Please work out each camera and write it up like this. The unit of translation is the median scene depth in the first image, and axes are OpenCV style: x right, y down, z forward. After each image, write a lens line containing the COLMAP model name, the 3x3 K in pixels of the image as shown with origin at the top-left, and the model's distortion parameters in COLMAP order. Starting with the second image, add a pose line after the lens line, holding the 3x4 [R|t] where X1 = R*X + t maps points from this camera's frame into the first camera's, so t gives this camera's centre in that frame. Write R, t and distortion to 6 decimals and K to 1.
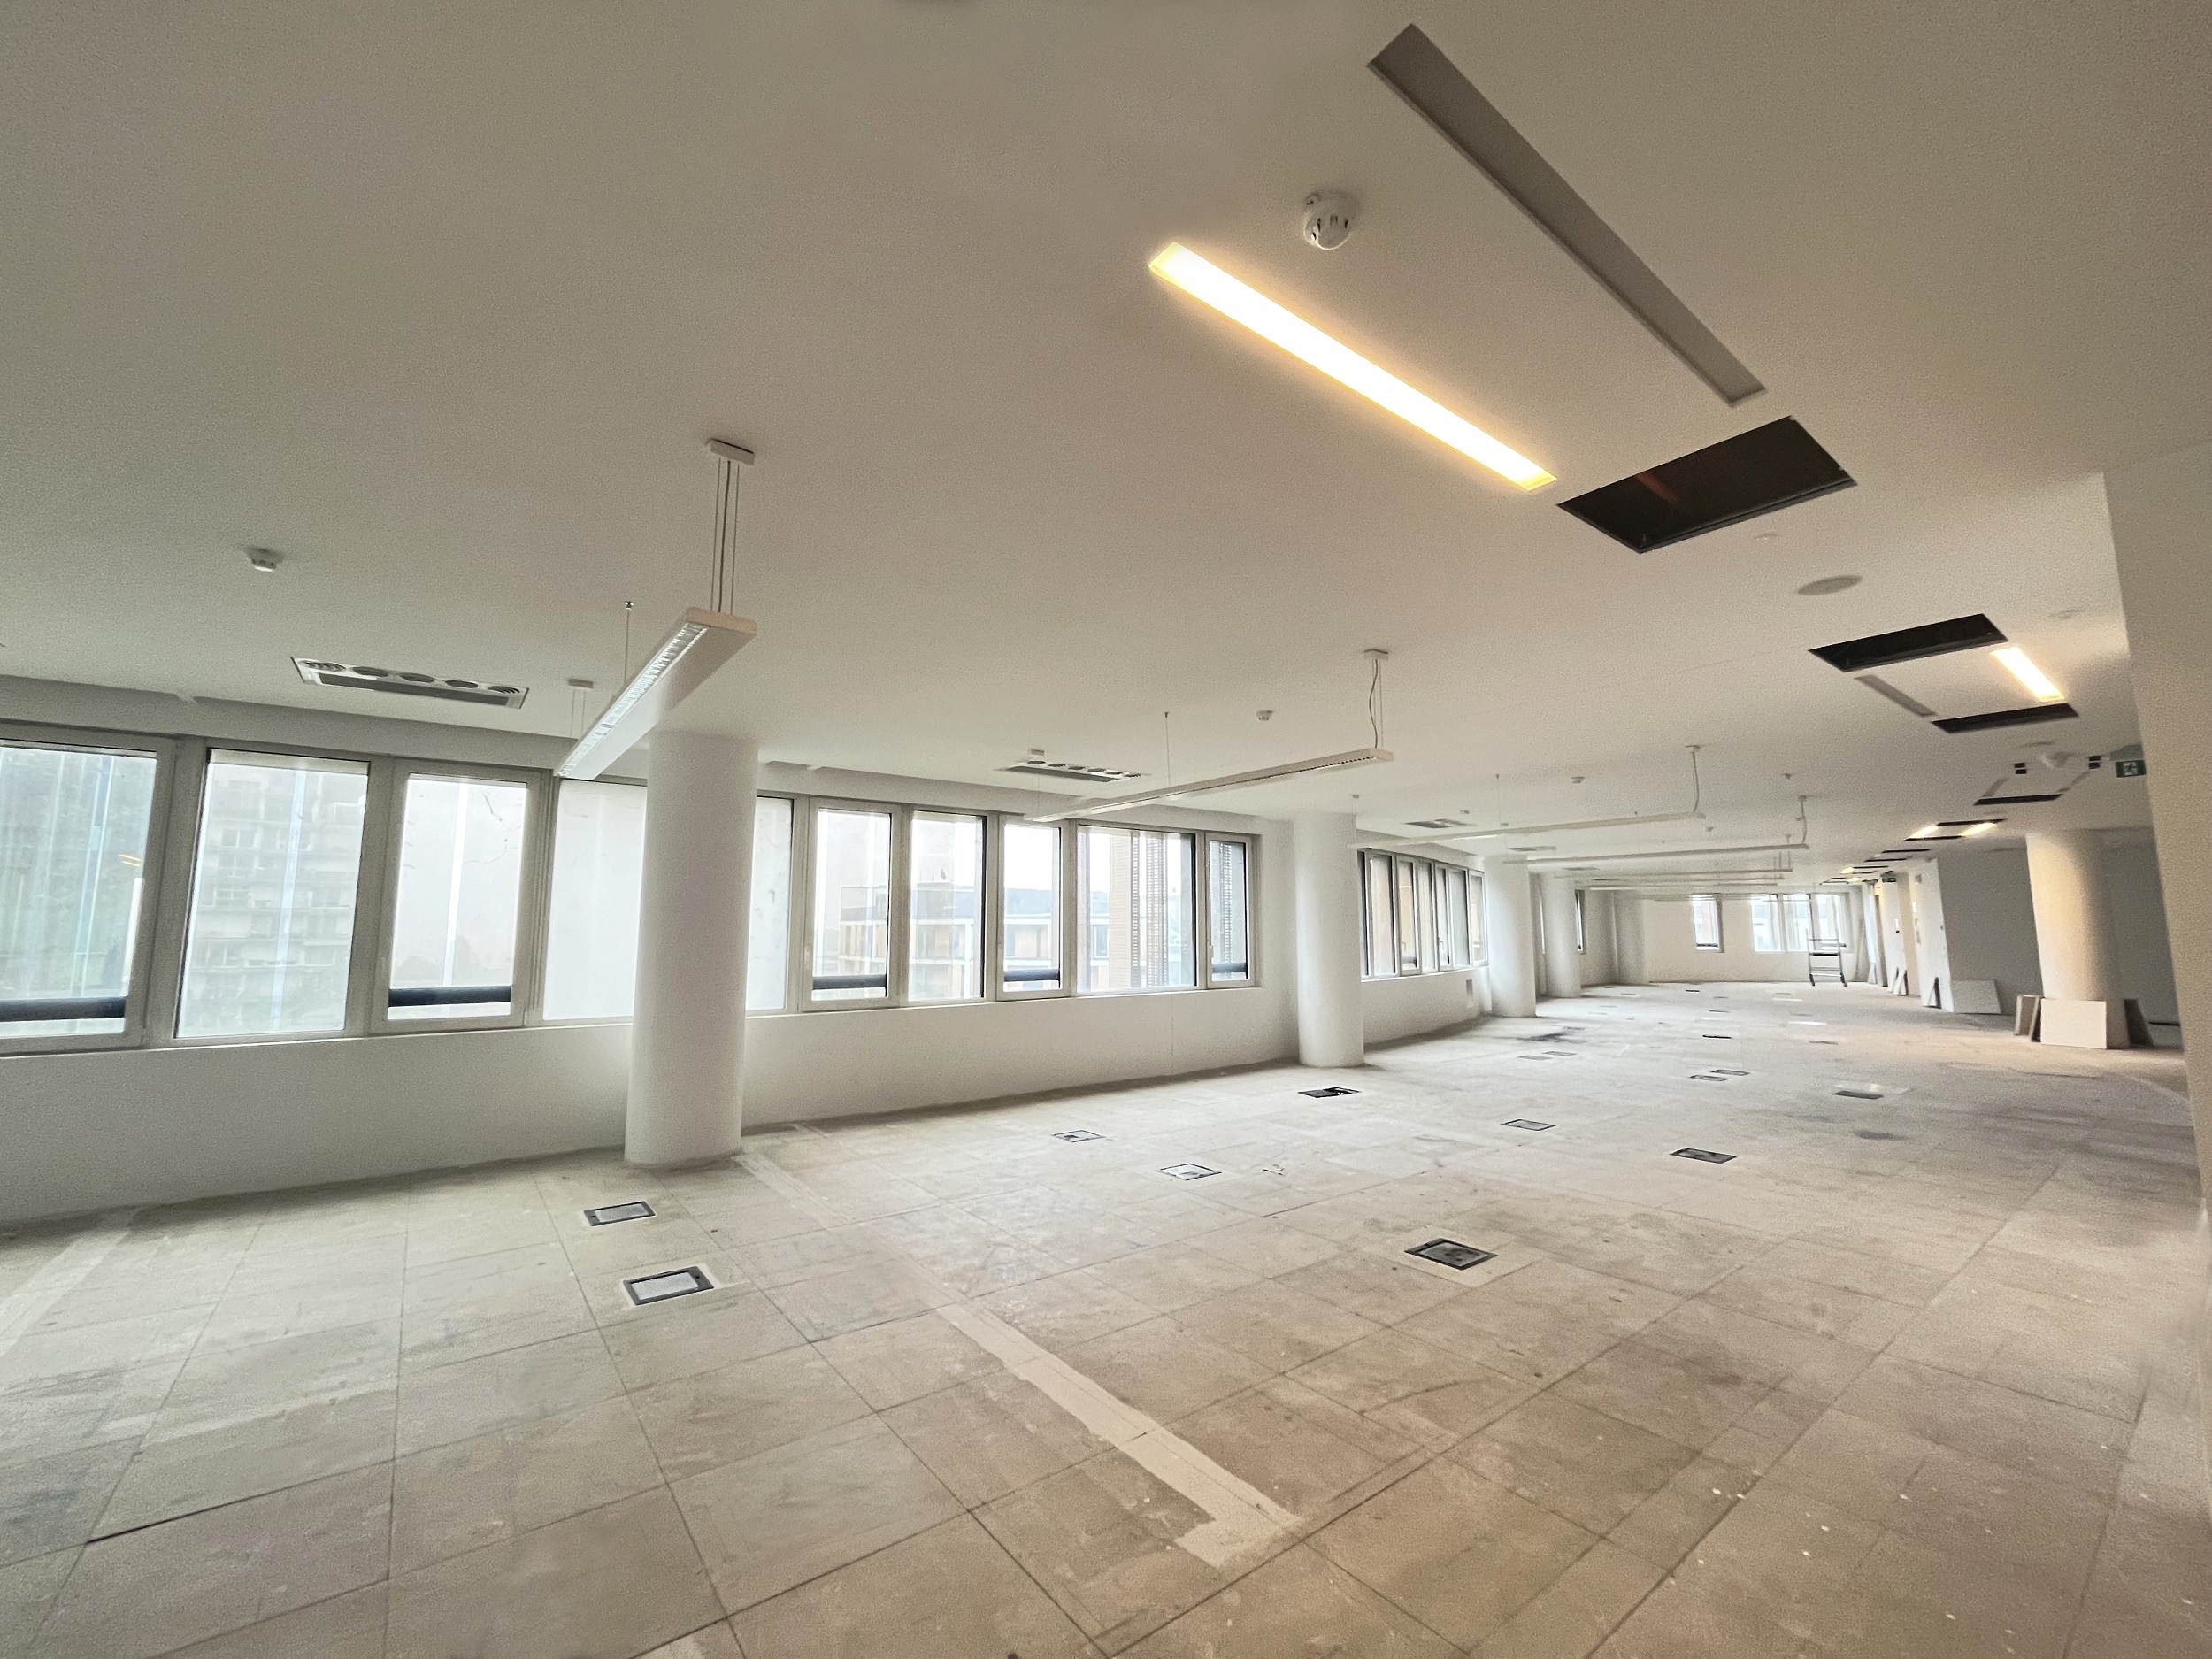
lens RADIAL K [[891.2, 0, 1106.9], [0, 891.2, 829.7], [0, 0, 1]] dist [-0.005079, -0.000012]
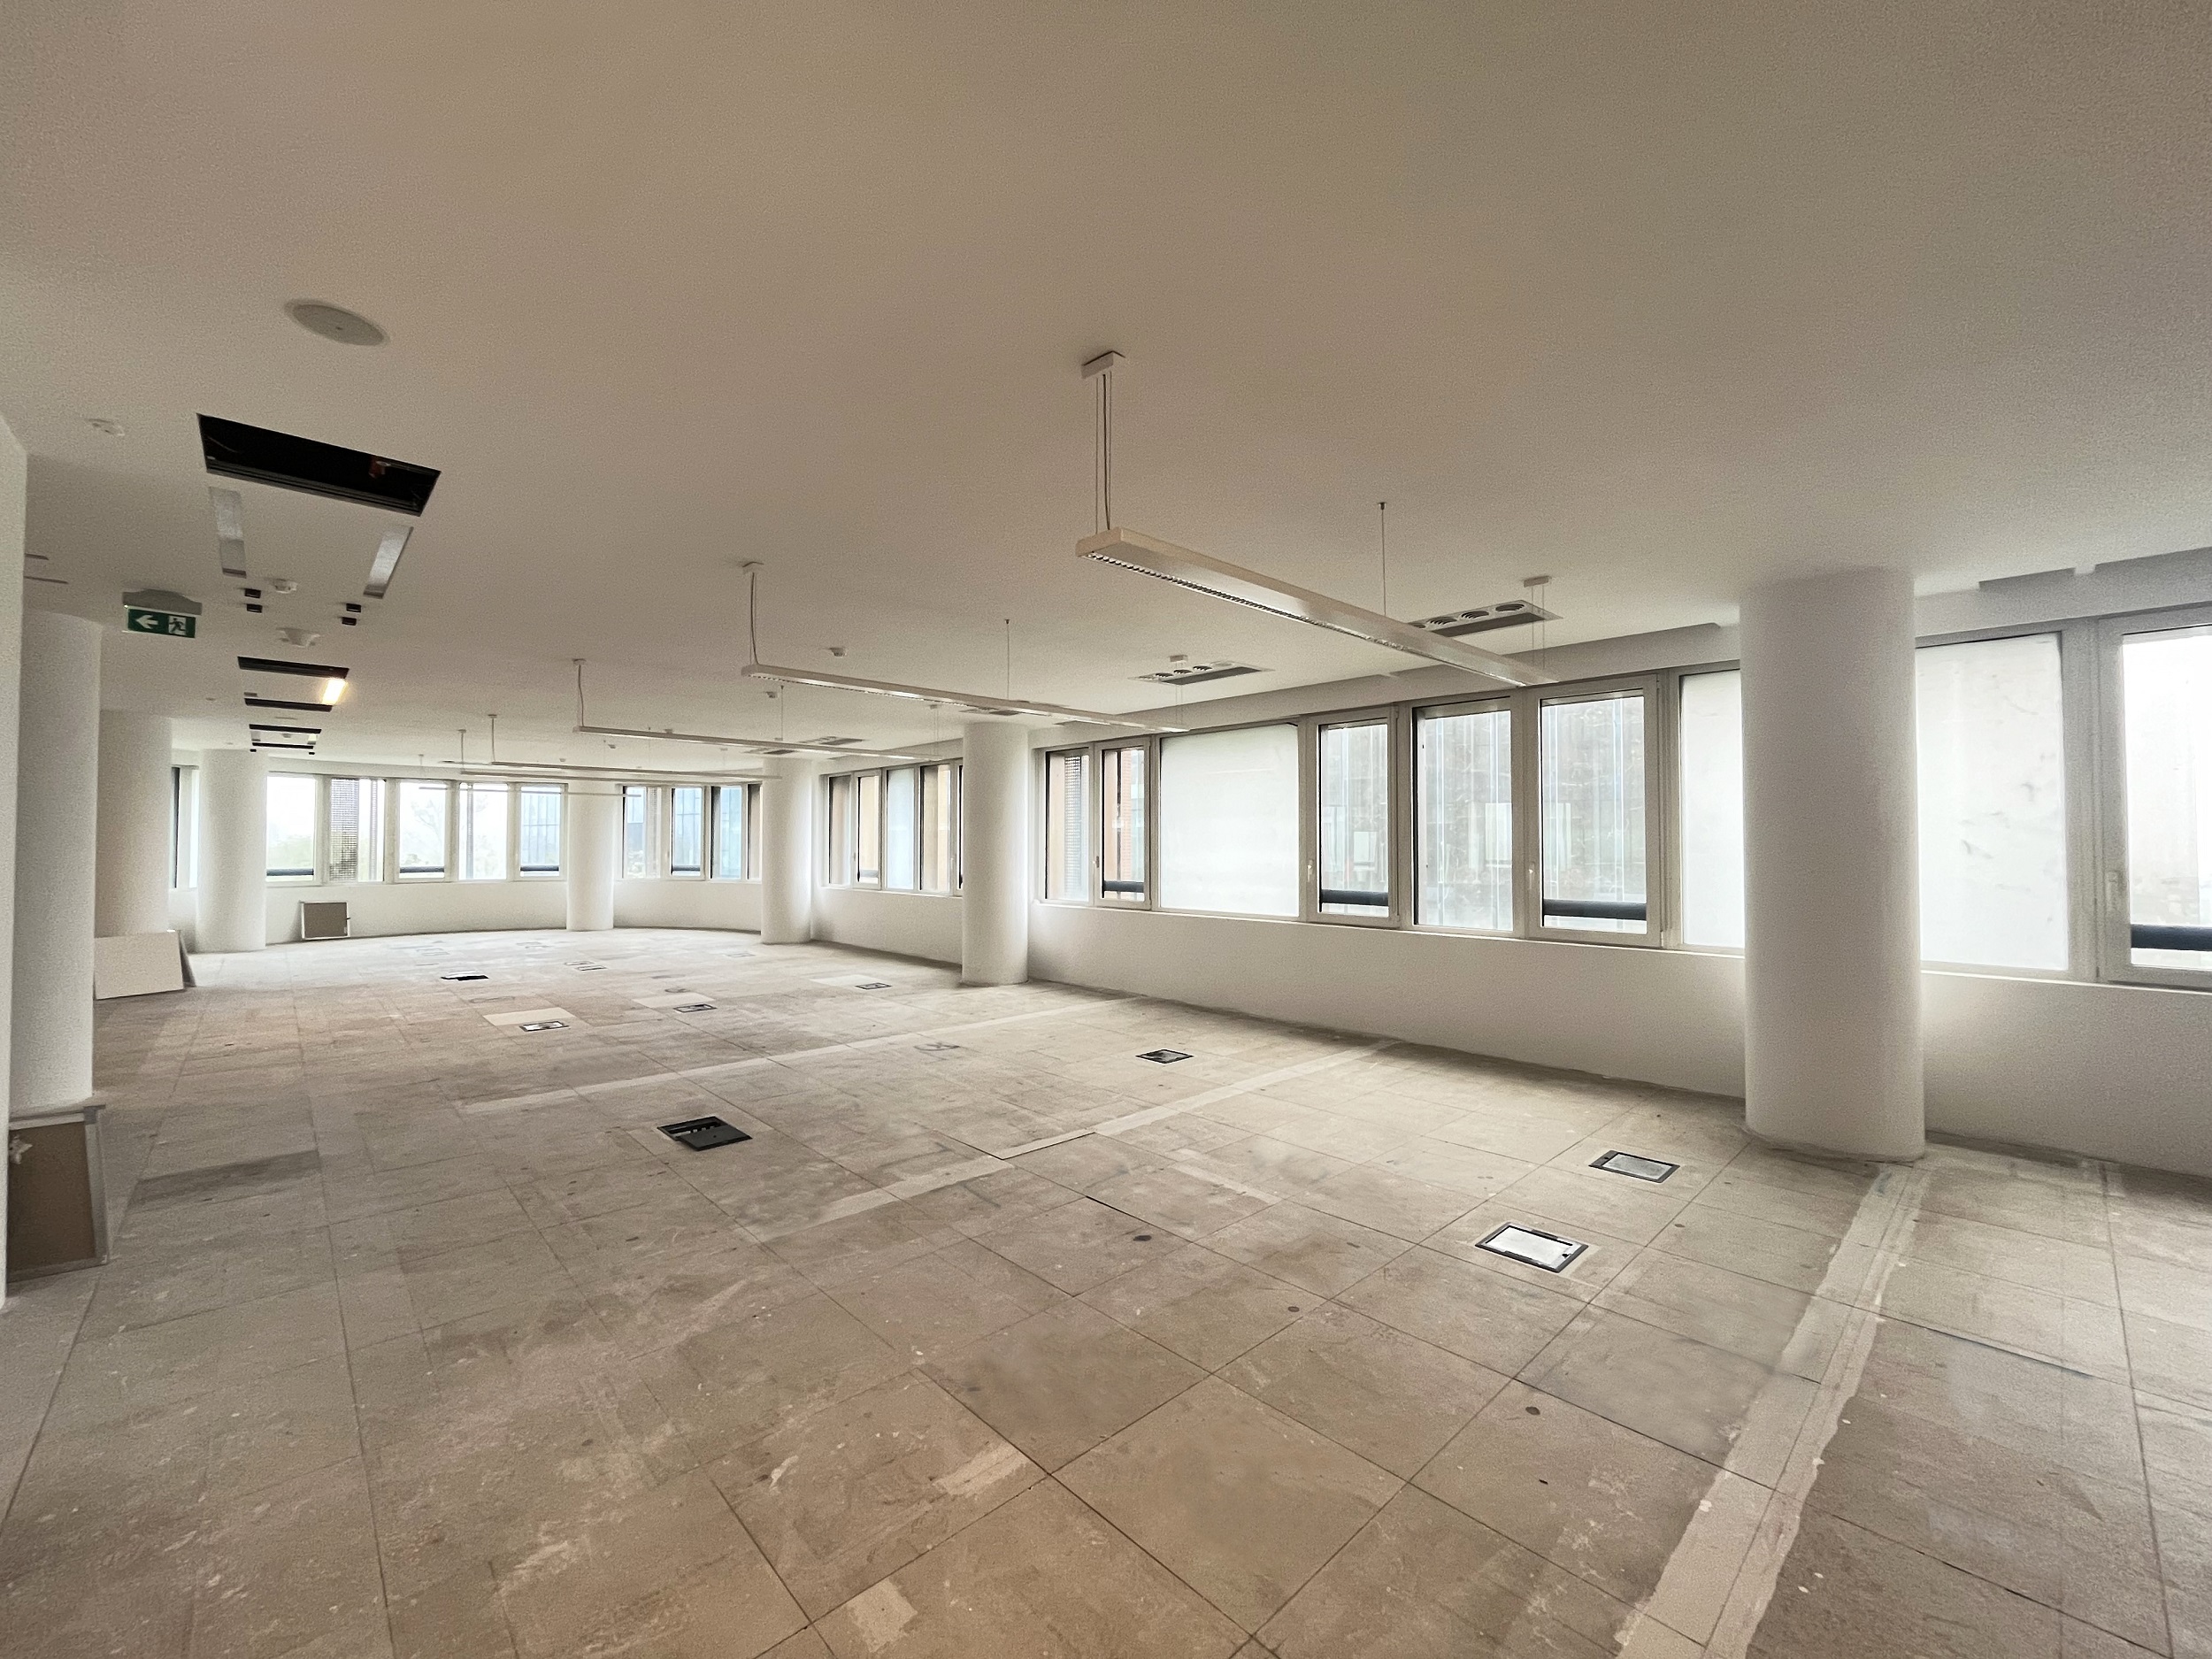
lens RADIAL K [[891.2, 0, 1107.1], [0, 891.2, 823.3], [0, 0, 1]] dist [-0.005079, -0.000012]
pose [[0.105455, -0.026202, -0.994079, 0.262615], [0.110193, 0.993804, -0.014505, 0.048290], [0.988300, -0.108011, 0.107689, 0.405823]]
